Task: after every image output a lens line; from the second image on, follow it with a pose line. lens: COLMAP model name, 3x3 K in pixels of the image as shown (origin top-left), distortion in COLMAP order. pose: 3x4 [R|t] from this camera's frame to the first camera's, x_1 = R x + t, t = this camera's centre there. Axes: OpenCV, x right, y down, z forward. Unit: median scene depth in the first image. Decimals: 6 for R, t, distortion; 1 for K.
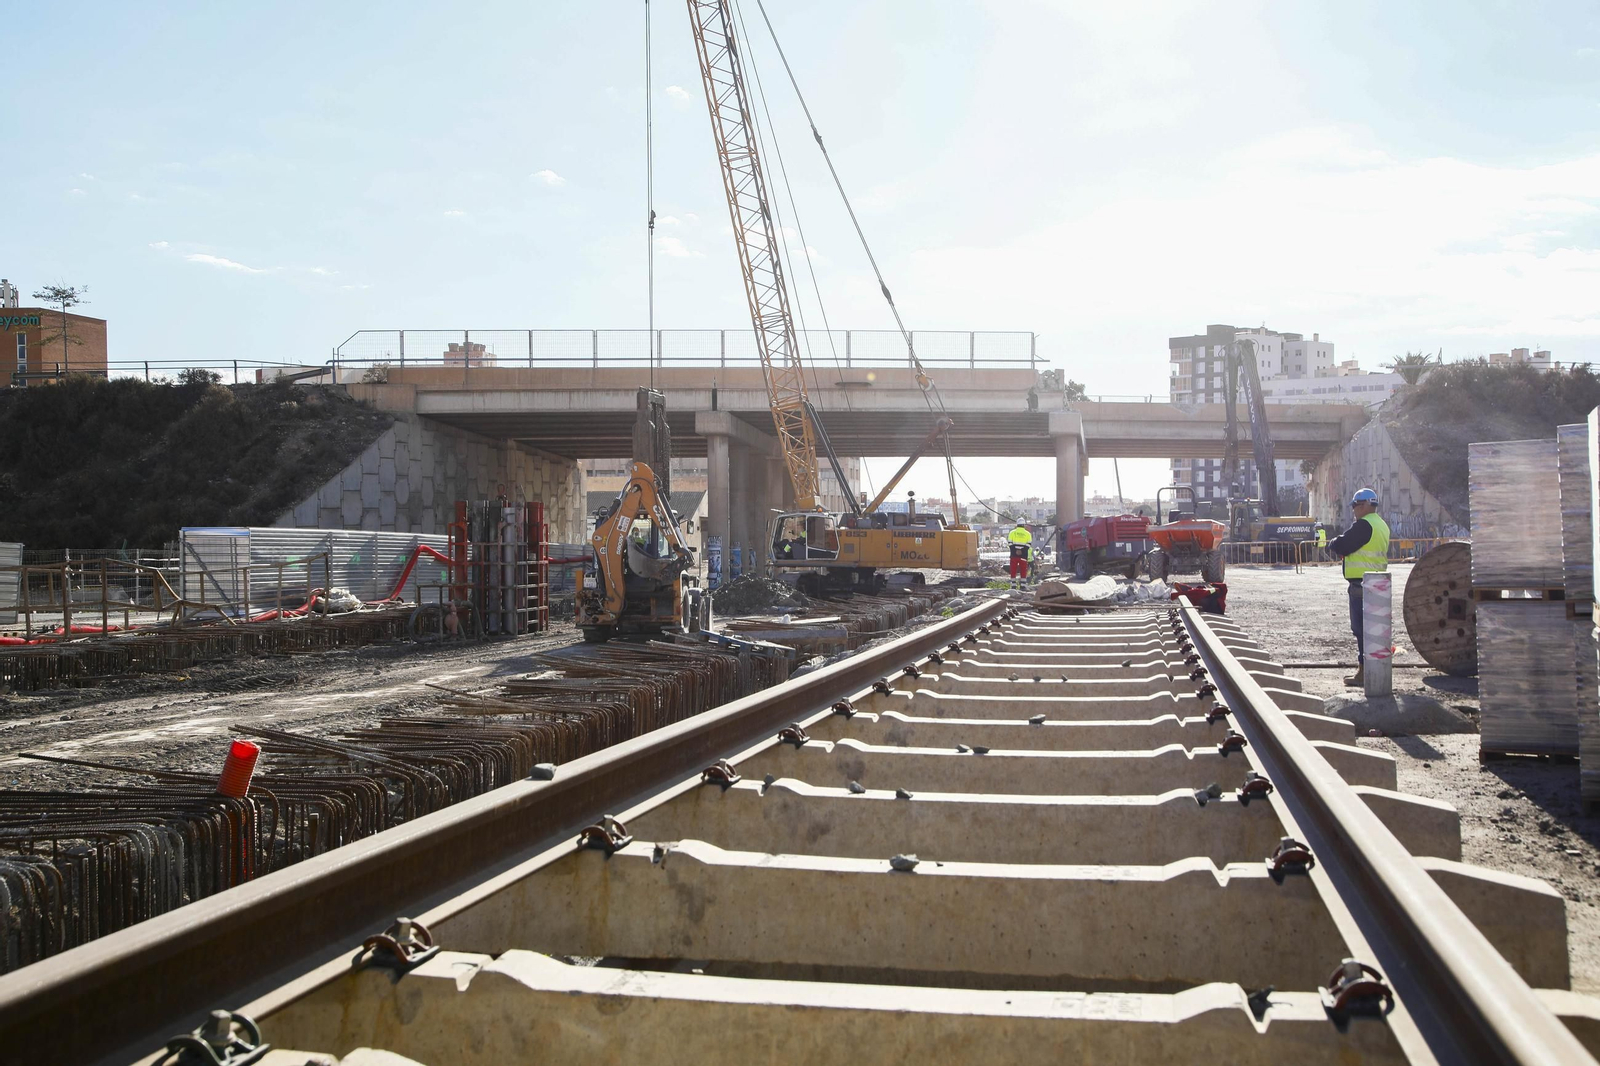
lens RADIAL K [[1881.7, 0, 794.8], [0, 1881.7, 570.4], [0, 0, 1]] dist [0.077359, 0.324523]
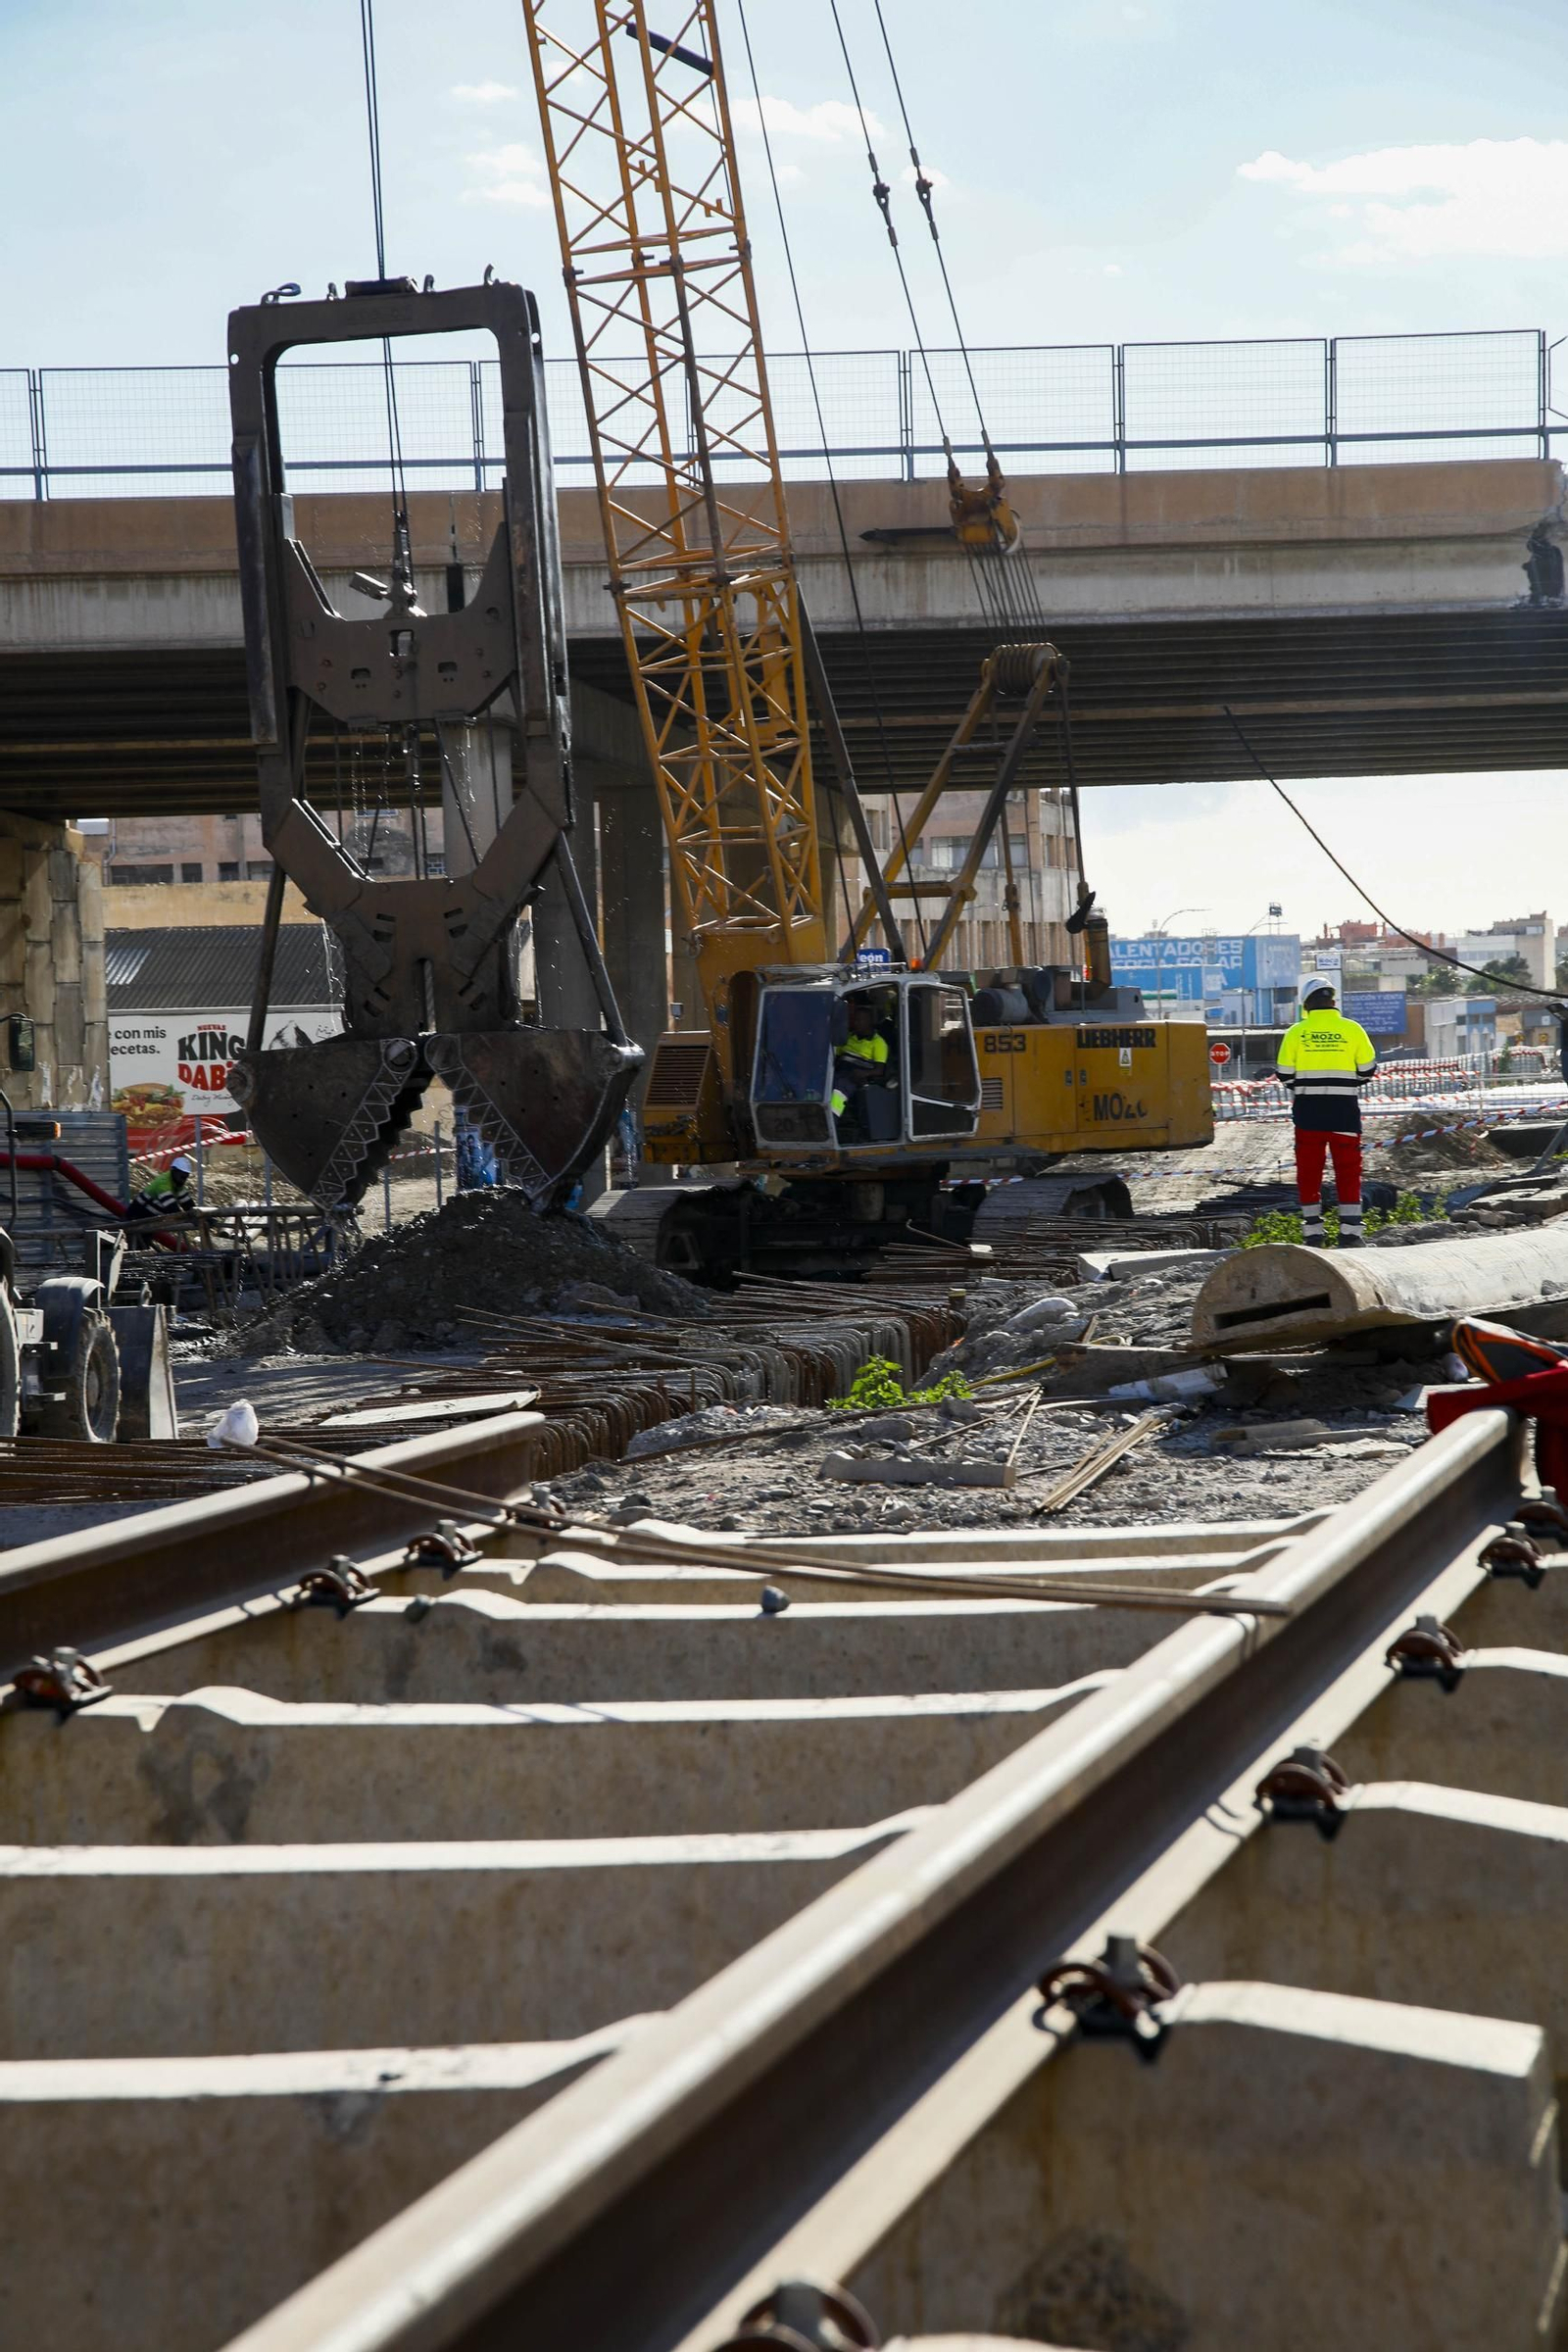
lens RADIAL K [[5657.0, 0, 795.6], [0, 5657.0, 1252.5], [0, 0, 1]] dist [0.507314, -0.011337]
pose [[0.999214, -0.027425, -0.028610, 0.035703], [0.027906, 0.999473, 0.016554, -0.002306], [0.028141, -0.017340, 0.999454, 0.113607]]
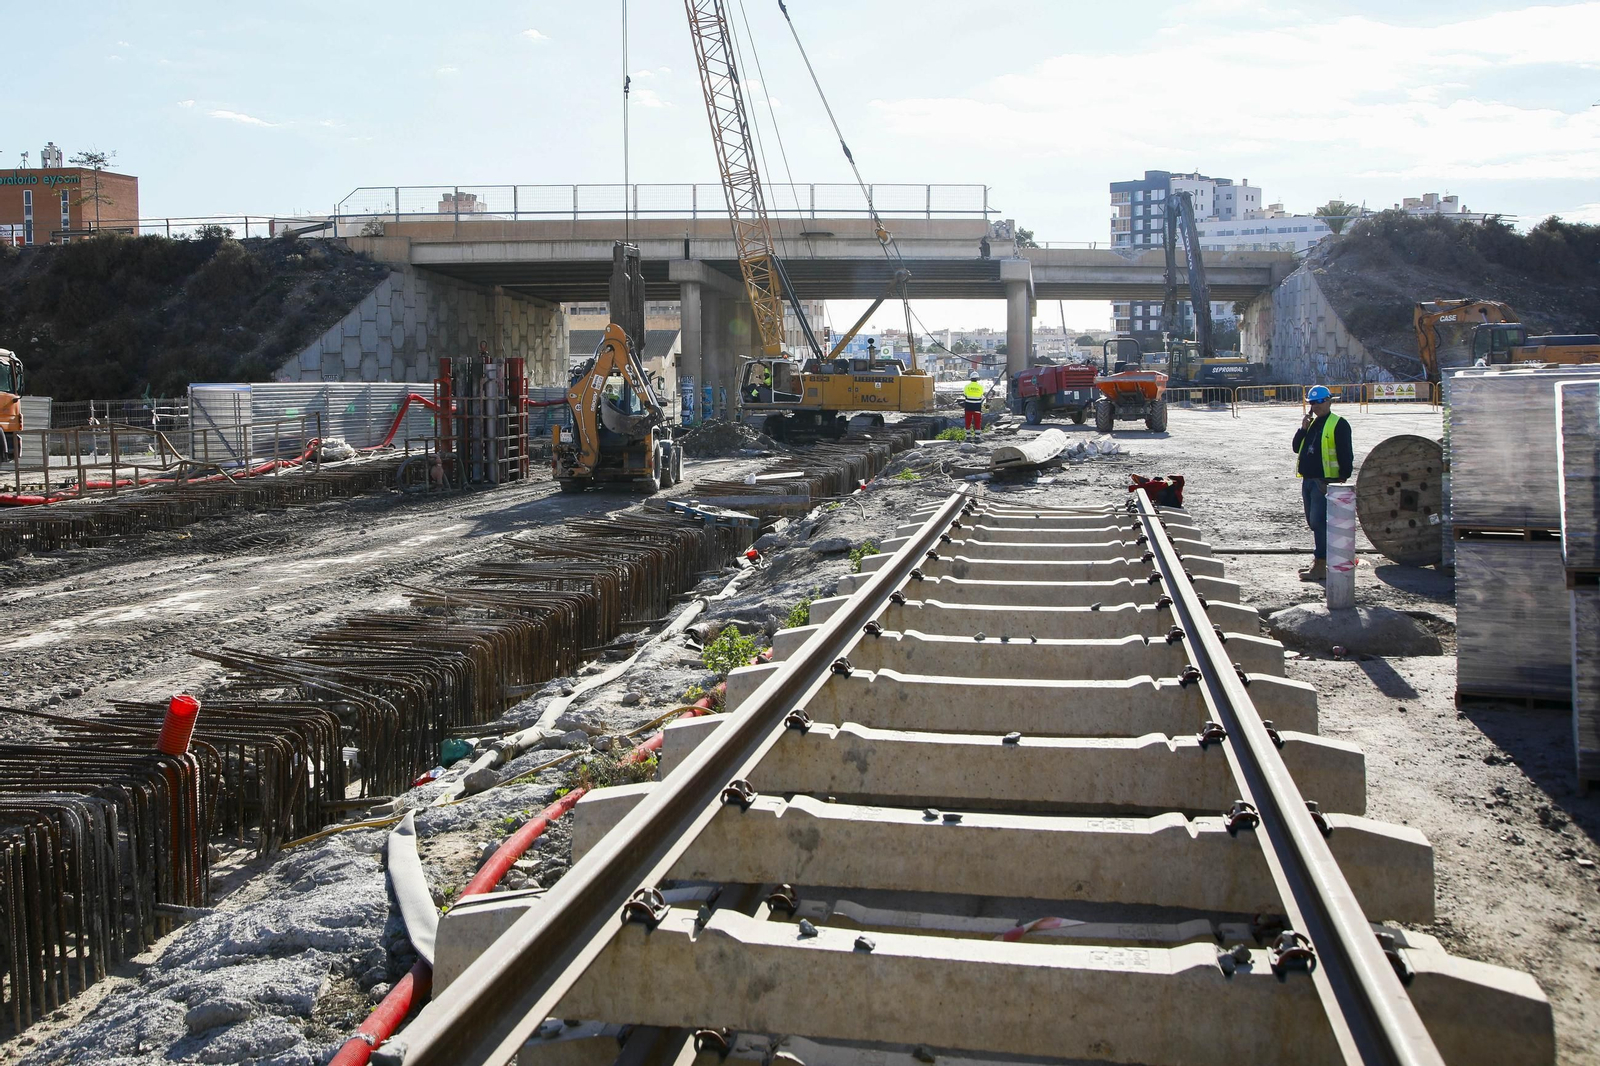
lens RADIAL K [[1730.7, 0, 723.3], [0, 1730.7, 449.9], [0, 0, 1]] dist [-0.023772, 0.180077]
pose [[0.999726, -0.001395, -0.023367, 0.000924], [0.002131, 0.999501, 0.031499, -0.008166], [0.023311, -0.031541, 0.999231, 0.016097]]
